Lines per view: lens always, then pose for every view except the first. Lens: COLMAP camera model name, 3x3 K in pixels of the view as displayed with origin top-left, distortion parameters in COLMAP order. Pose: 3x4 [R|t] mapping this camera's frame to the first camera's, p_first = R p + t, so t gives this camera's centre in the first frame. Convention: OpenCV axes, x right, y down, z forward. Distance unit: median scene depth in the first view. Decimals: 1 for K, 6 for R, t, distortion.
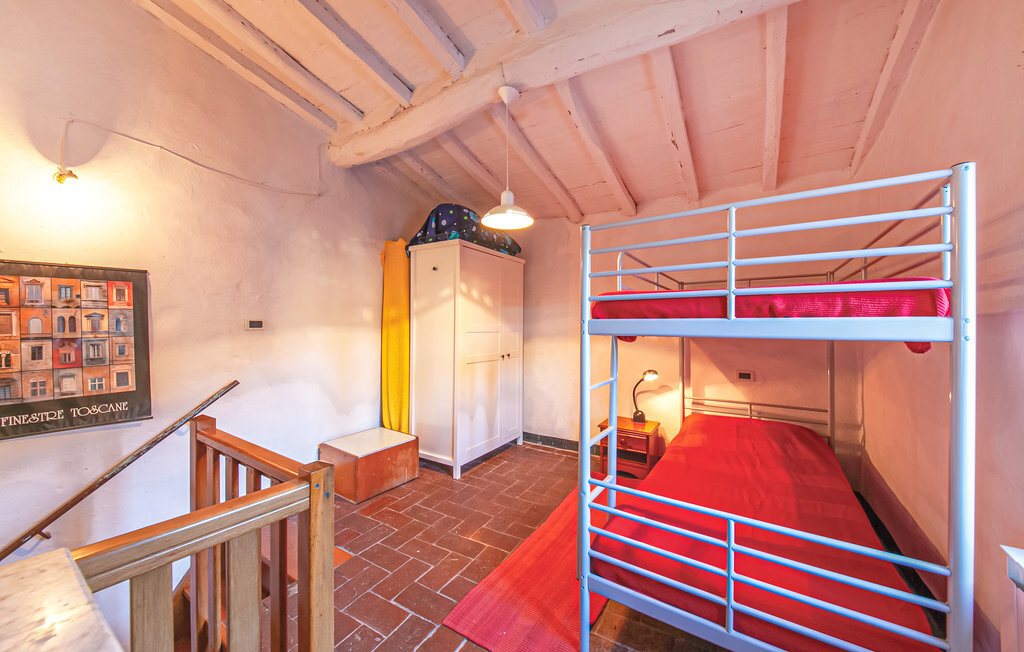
lens RADIAL K [[365.7, 0, 507.6], [0, 365.7, 321.7], [0, 0, 1]] dist [0.013623, -0.000113]
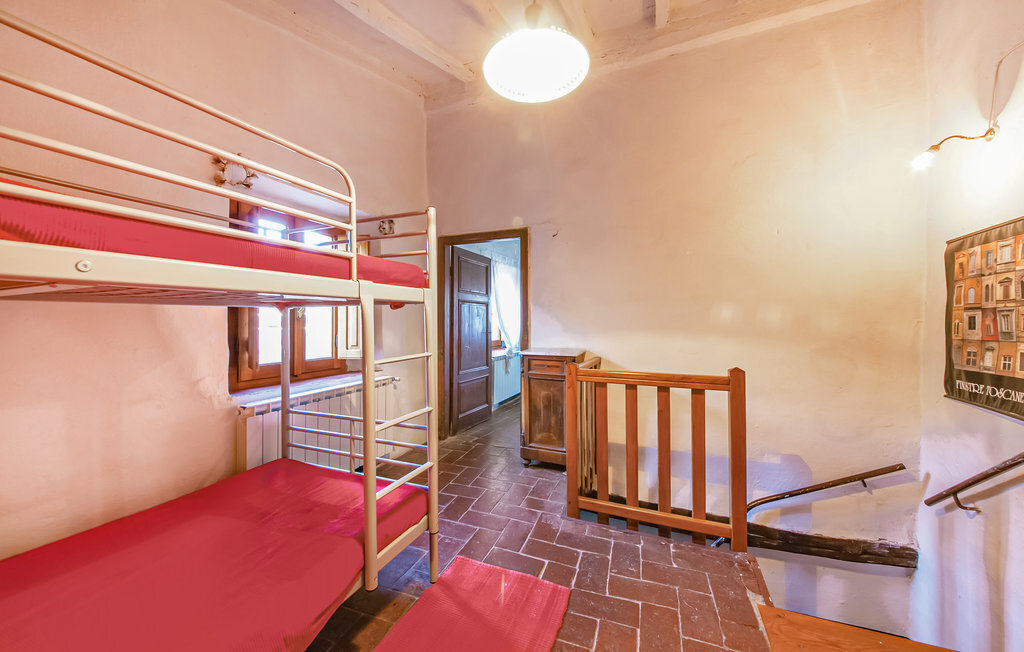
lens RADIAL K [[365.7, 0, 507.6], [0, 365.7, 321.7], [0, 0, 1]] dist [0.013623, -0.000113]
pose [[-0.982585, 0.000813, -0.185813, 0.148324], [0.003167, 0.999918, -0.012376, 0.086593], [0.185788, -0.012749, -0.982507, 1.704577]]
